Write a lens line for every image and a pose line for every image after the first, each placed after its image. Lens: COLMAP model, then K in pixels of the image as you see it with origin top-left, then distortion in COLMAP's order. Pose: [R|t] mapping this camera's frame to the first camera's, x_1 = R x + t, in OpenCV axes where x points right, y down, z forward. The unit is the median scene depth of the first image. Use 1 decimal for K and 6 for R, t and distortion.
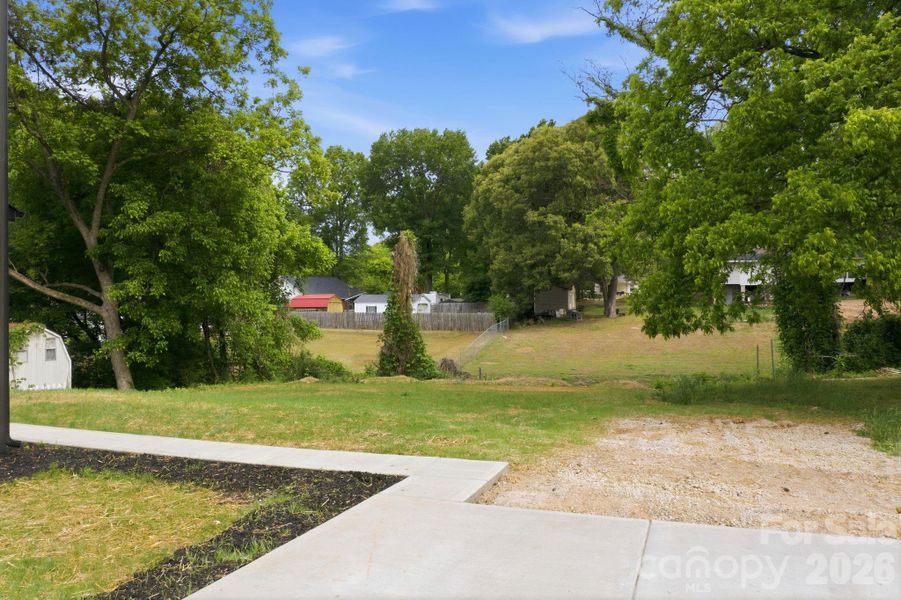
lens RADIAL K [[764.2, 0, 447.4], [0, 764.2, 294.0], [0, 0, 1]] dist [0.008115, 0.003728]
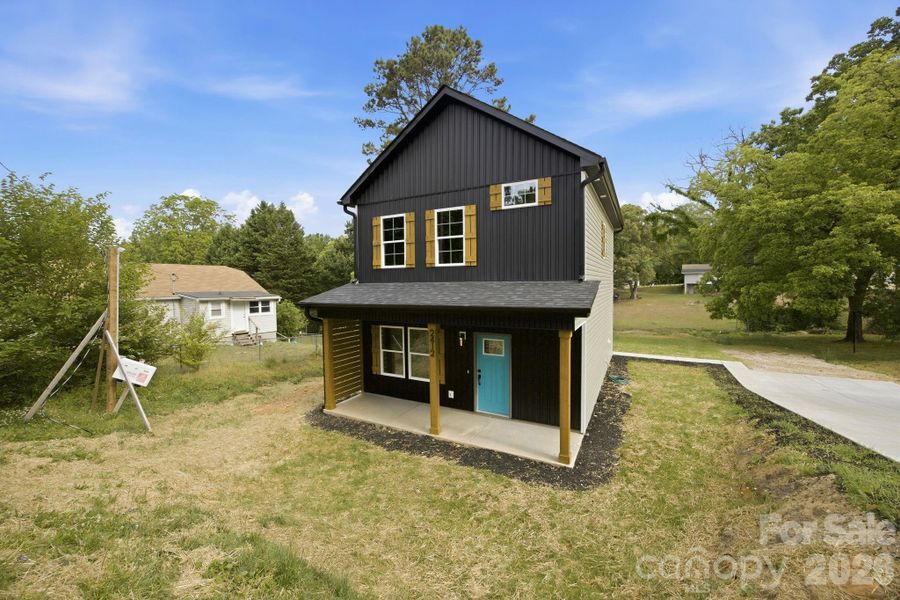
lens RADIAL K [[350.3, 0, 446.2], [0, 350.3, 295.5], [0, 0, 1]] dist [-0.021520, 0.004047]
pose [[0.972495, 0.010350, -0.232695, -0.086271], [-0.001929, 0.999336, 0.036390, -0.017119], [0.232917, -0.034941, 0.971869, -0.100262]]
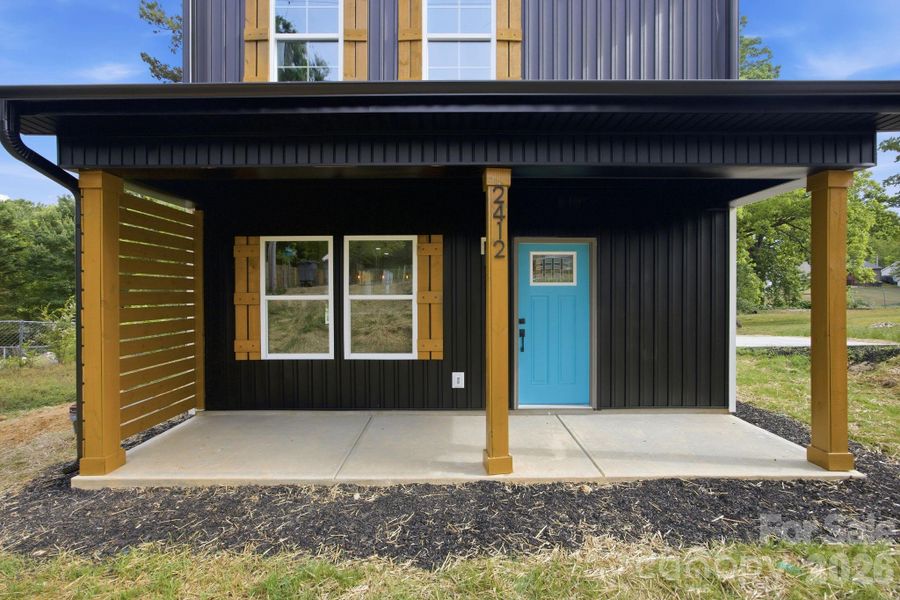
lens RADIAL K [[389.6, 0, 461.4], [0, 389.6, 291.5], [0, 0, 1]] dist [-0.014258, 0.006642]
pose [[0.962860, 0.011158, 0.269771, -0.119690], [-0.010452, 0.999937, -0.004053, 0.002627], [-0.269799, 0.001083, 0.962916, -0.054353]]
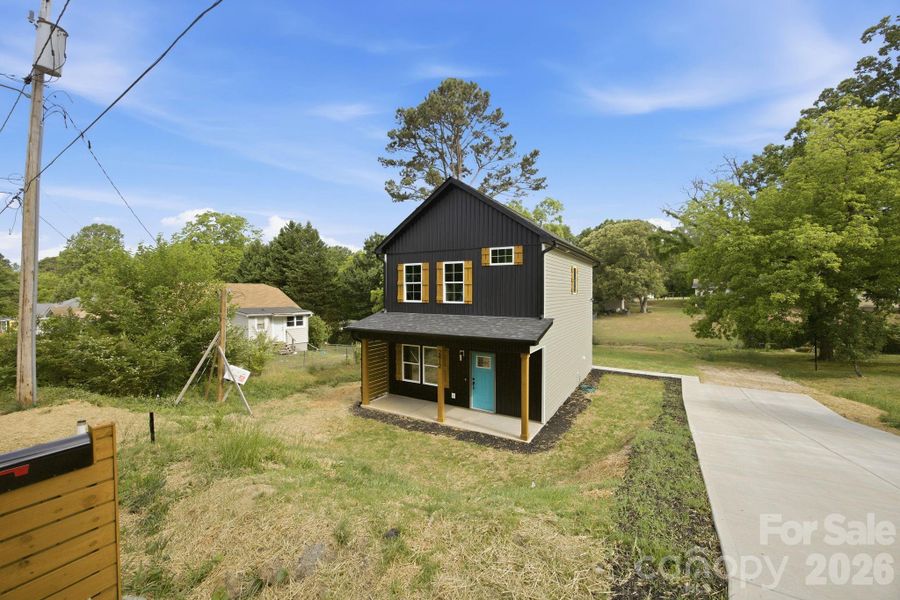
lens RADIAL K [[350.3, 0, 447.9], [0, 350.3, 295.5], [0, 0, 1]] dist [-0.021520, 0.004047]
pose [[0.964060, 0.016038, -0.265200, -0.074466], [-0.013797, 0.999852, 0.010308, -0.025774], [0.265326, -0.006278, 0.964138, -0.135662]]
